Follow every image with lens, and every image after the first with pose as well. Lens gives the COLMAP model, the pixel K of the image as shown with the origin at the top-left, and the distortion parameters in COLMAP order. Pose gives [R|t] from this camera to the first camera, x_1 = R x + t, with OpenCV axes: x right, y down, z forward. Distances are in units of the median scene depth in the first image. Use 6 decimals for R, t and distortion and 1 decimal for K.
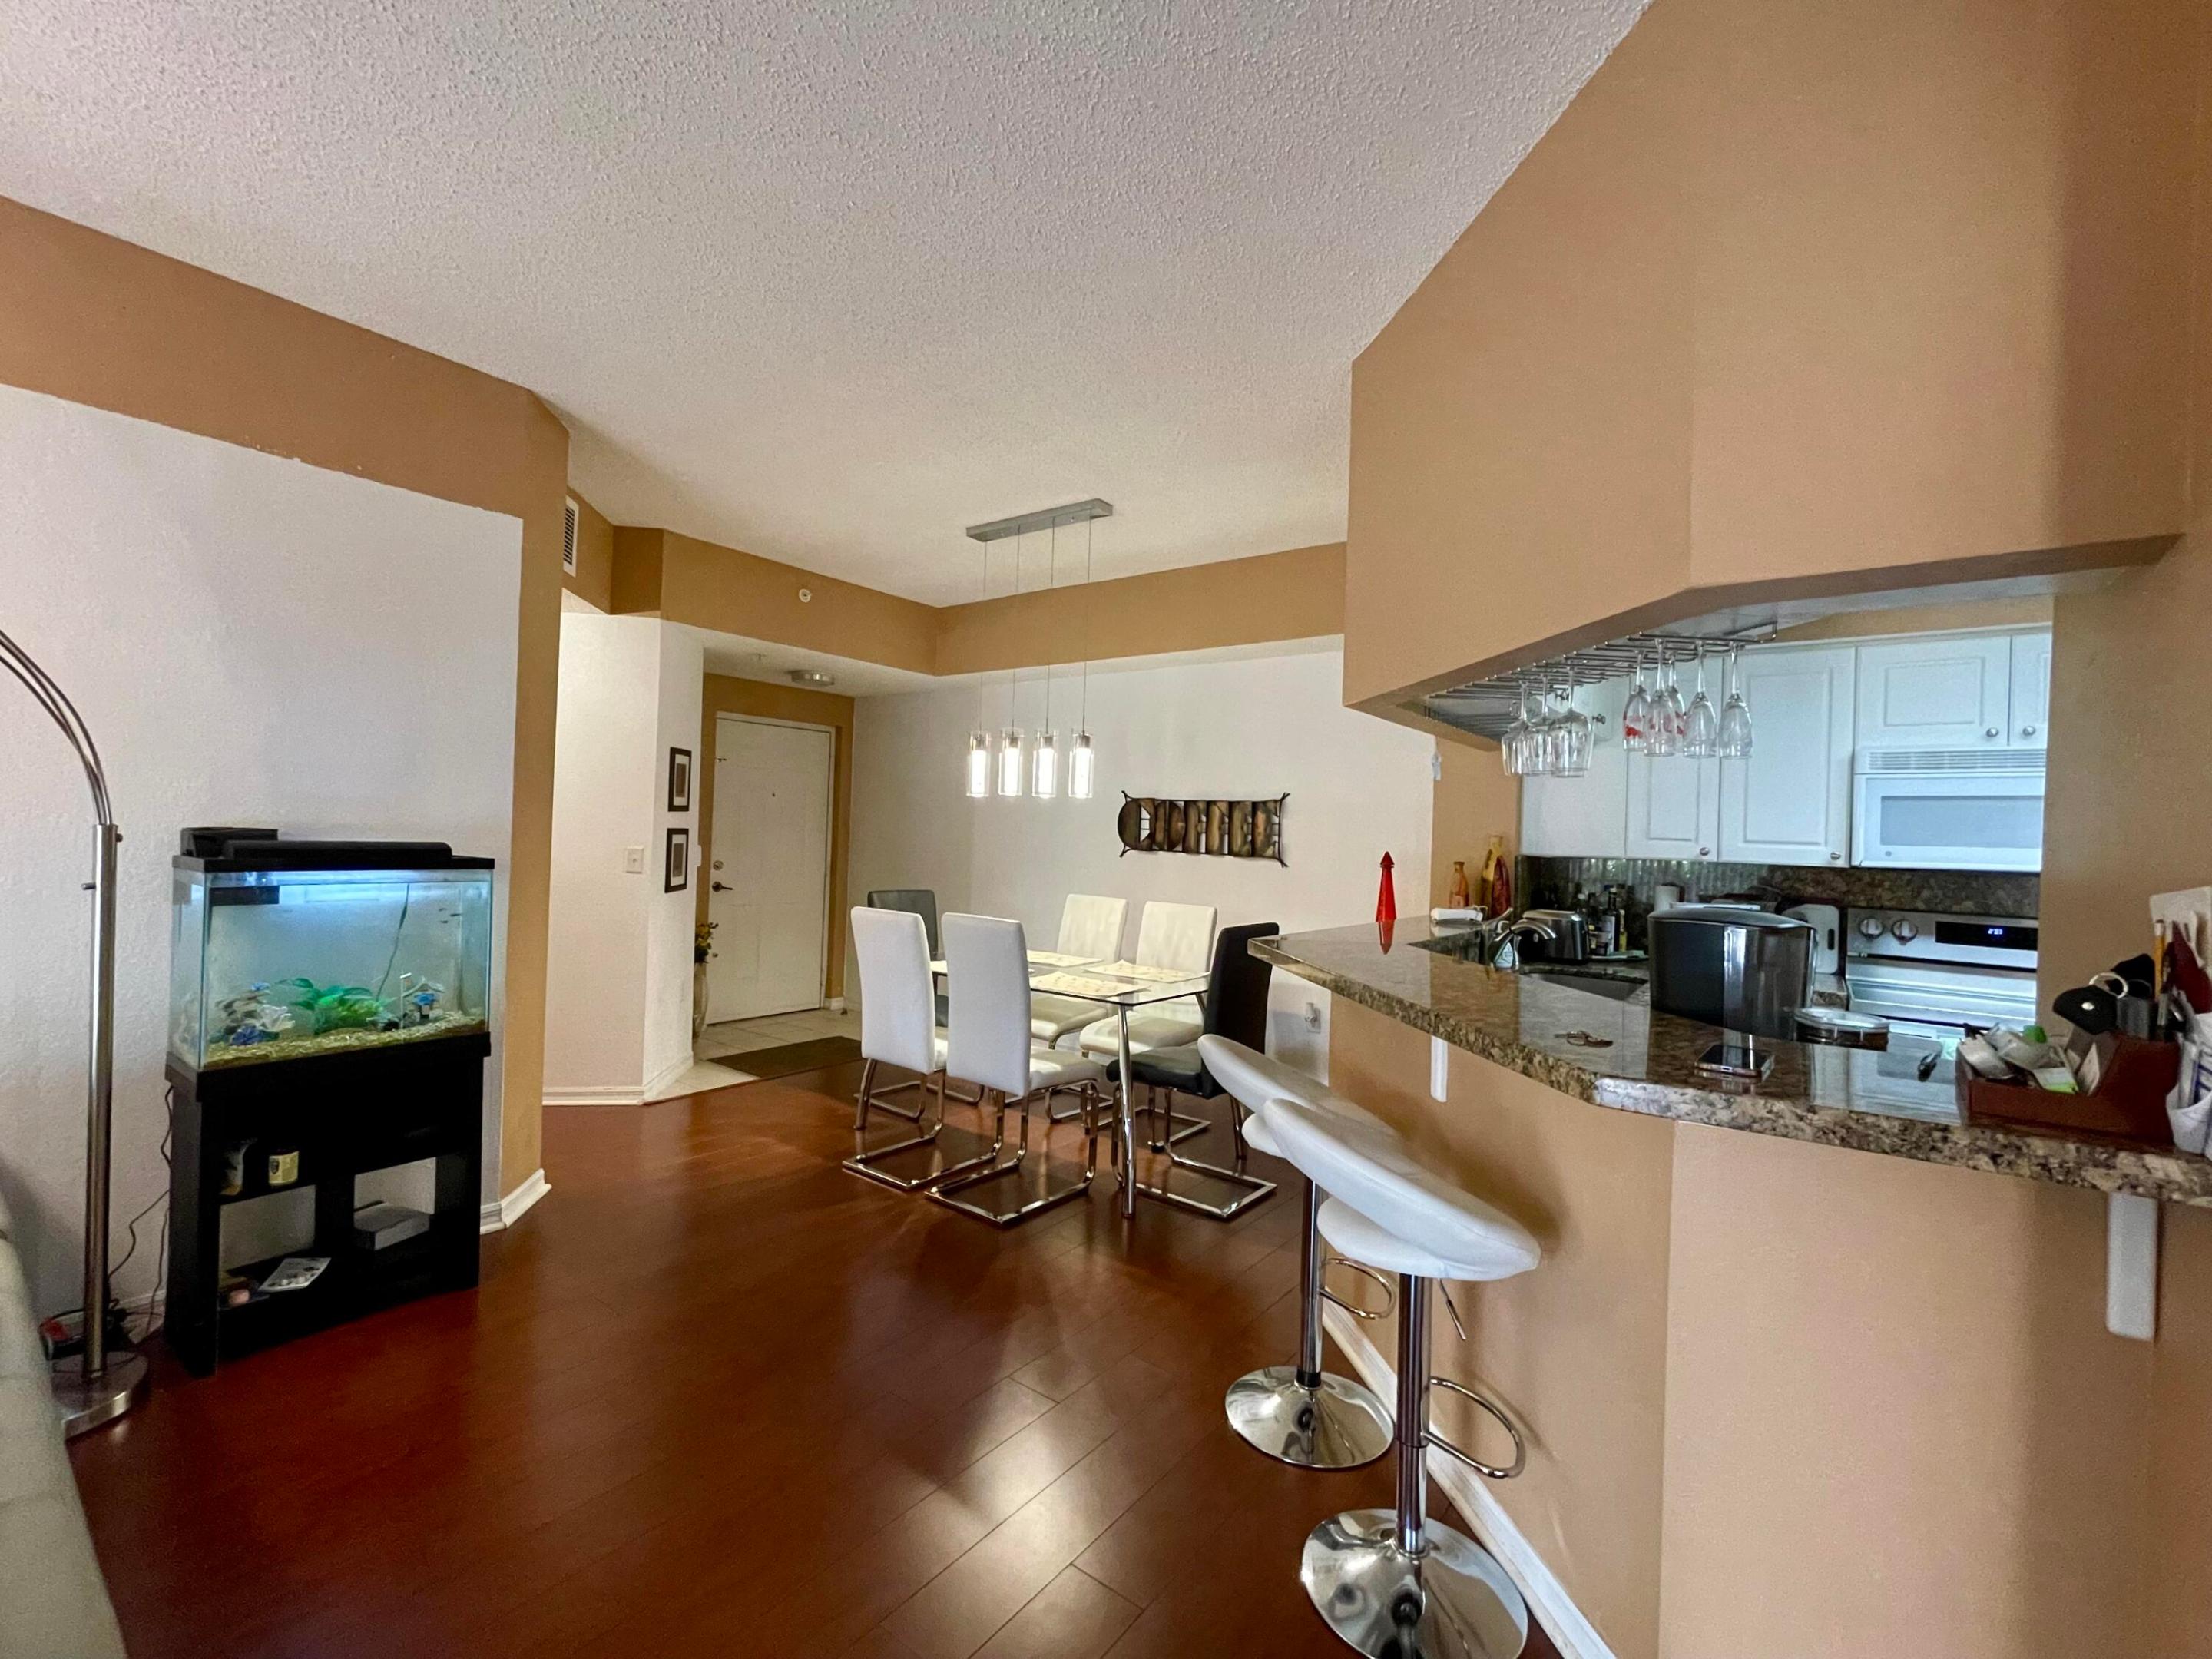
lens RADIAL K [[949.0, 0, 1093.2], [0, 949.0, 808.1], [0, 0, 1]] dist [0.000139, 0.002171]
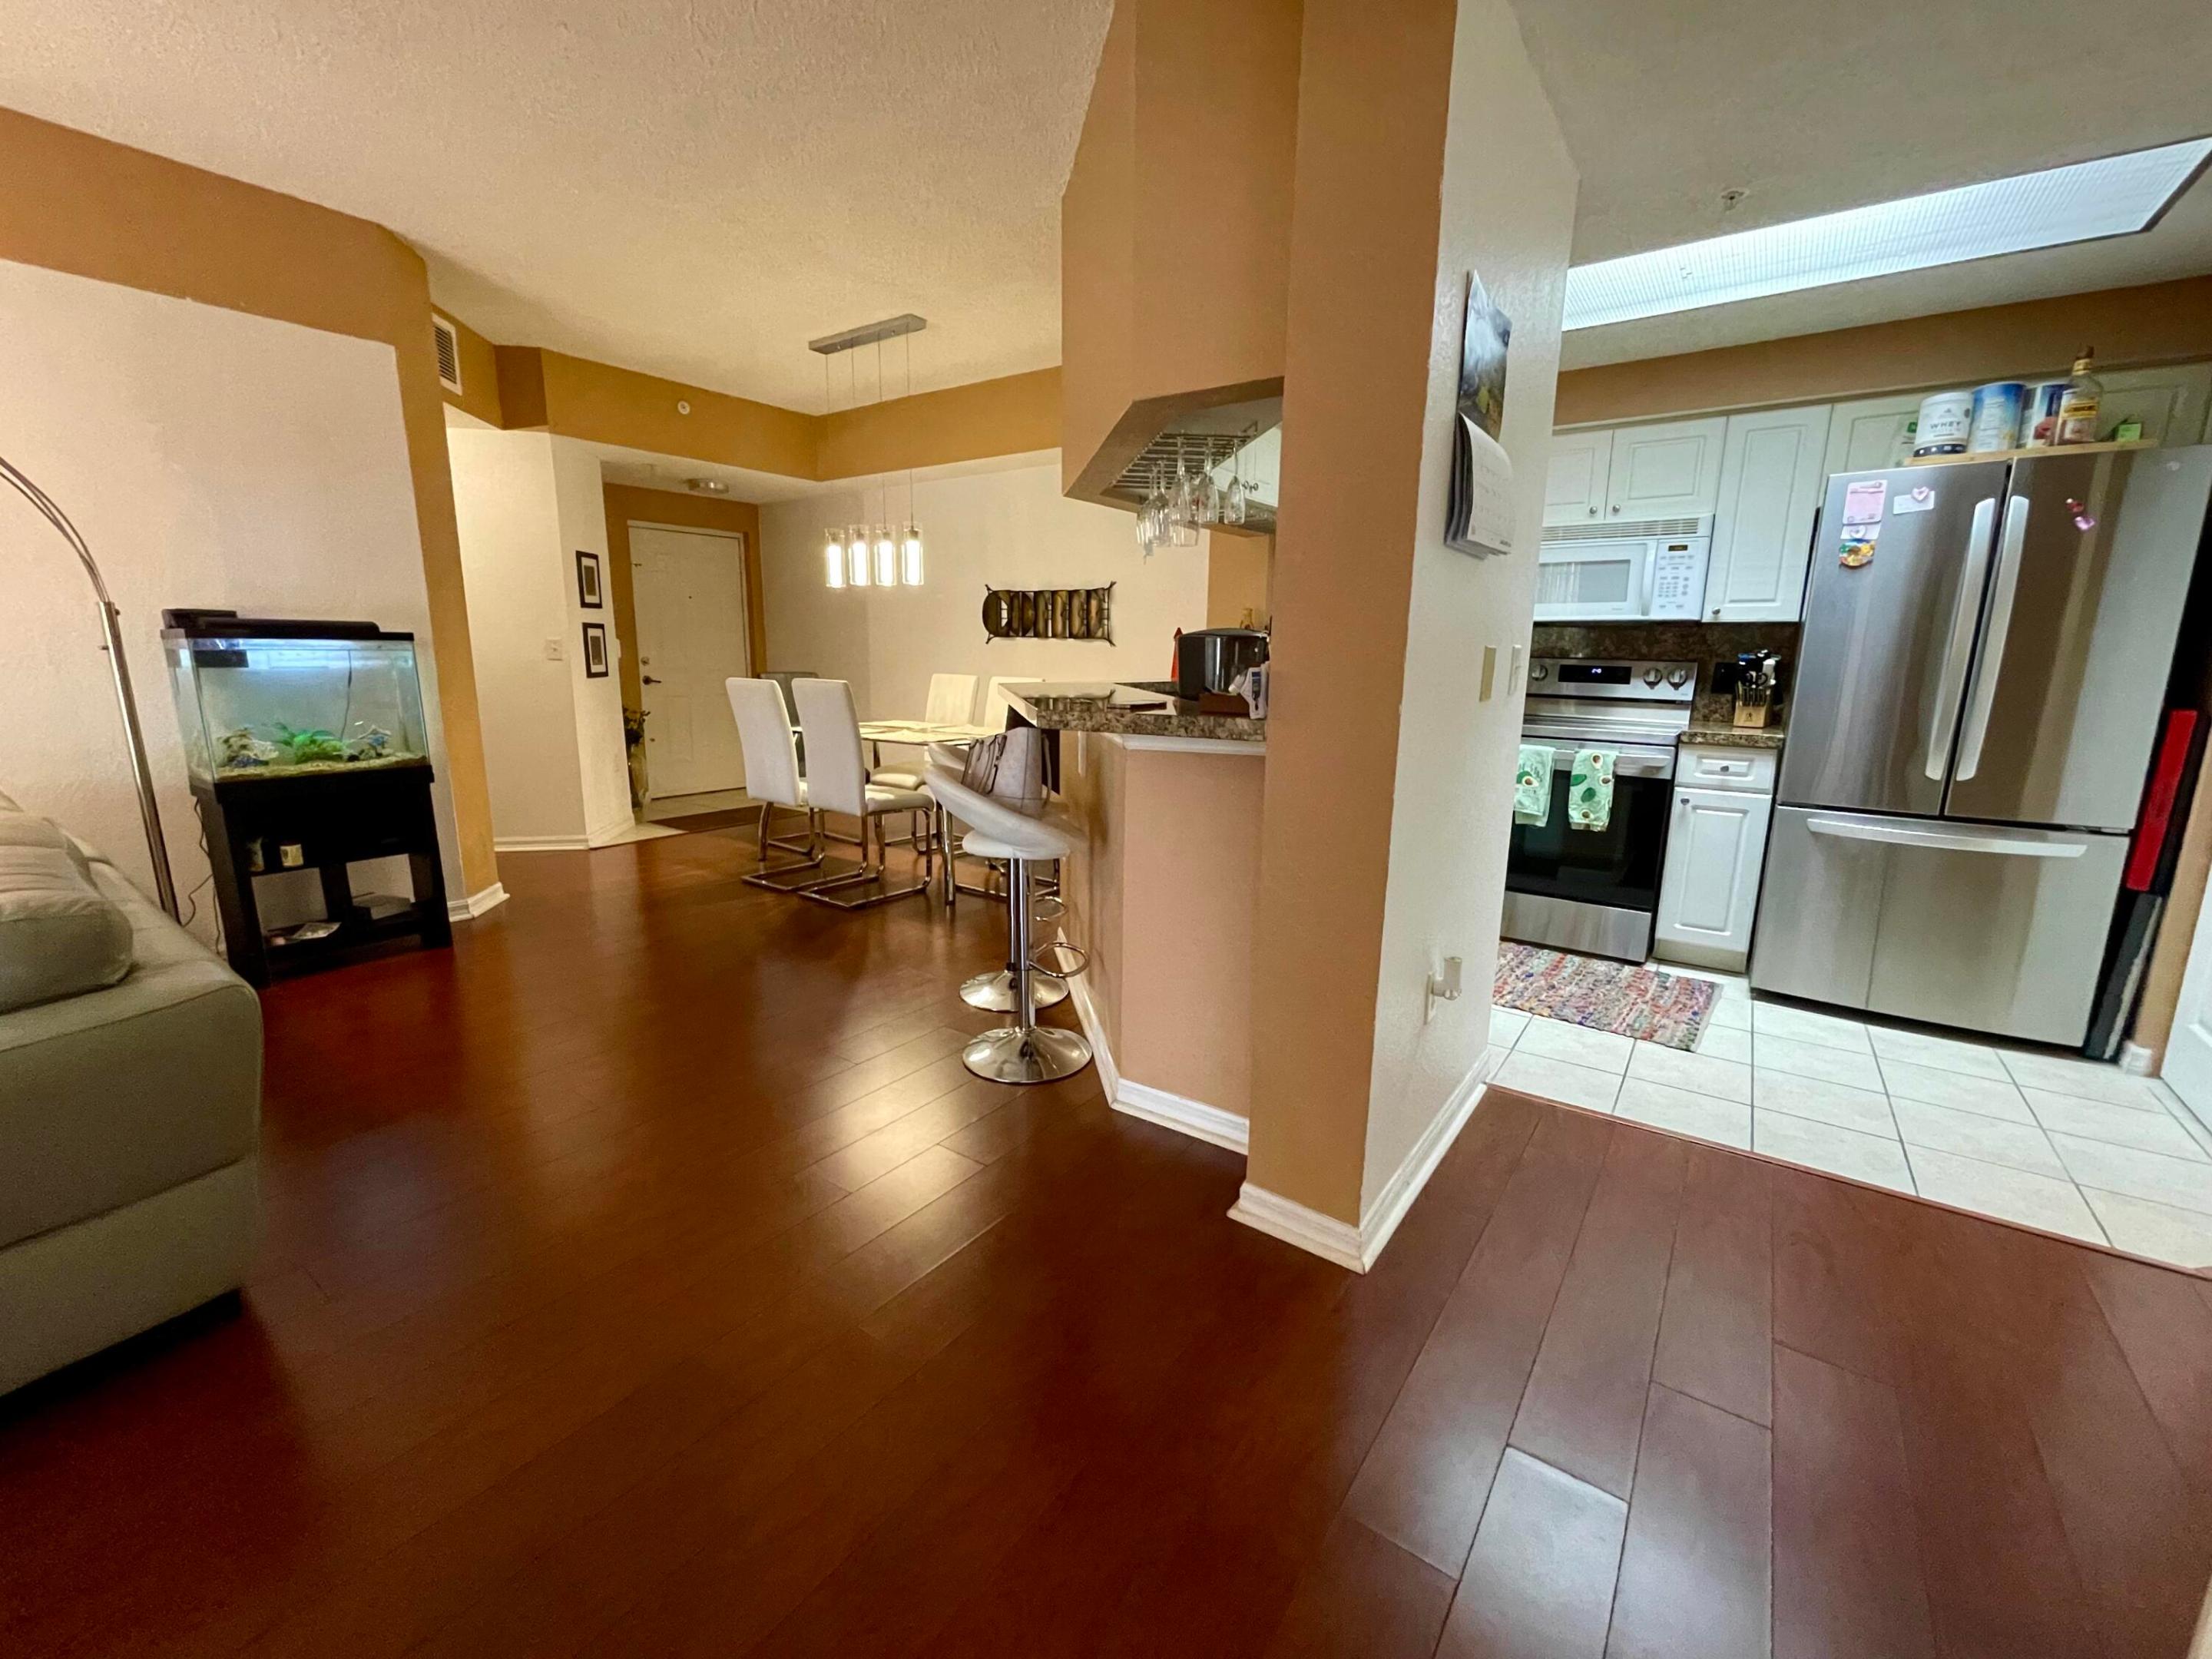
lens RADIAL K [[949.0, 0, 1116.2], [0, 949.0, 825.1], [0, 0, 1]] dist [0.000139, 0.002171]
pose [[0.999624, -0.023912, 0.013397, 0.253495], [0.020682, 0.978790, 0.203820, 0.054499], [-0.017987, -0.203466, 0.978917, -0.281256]]
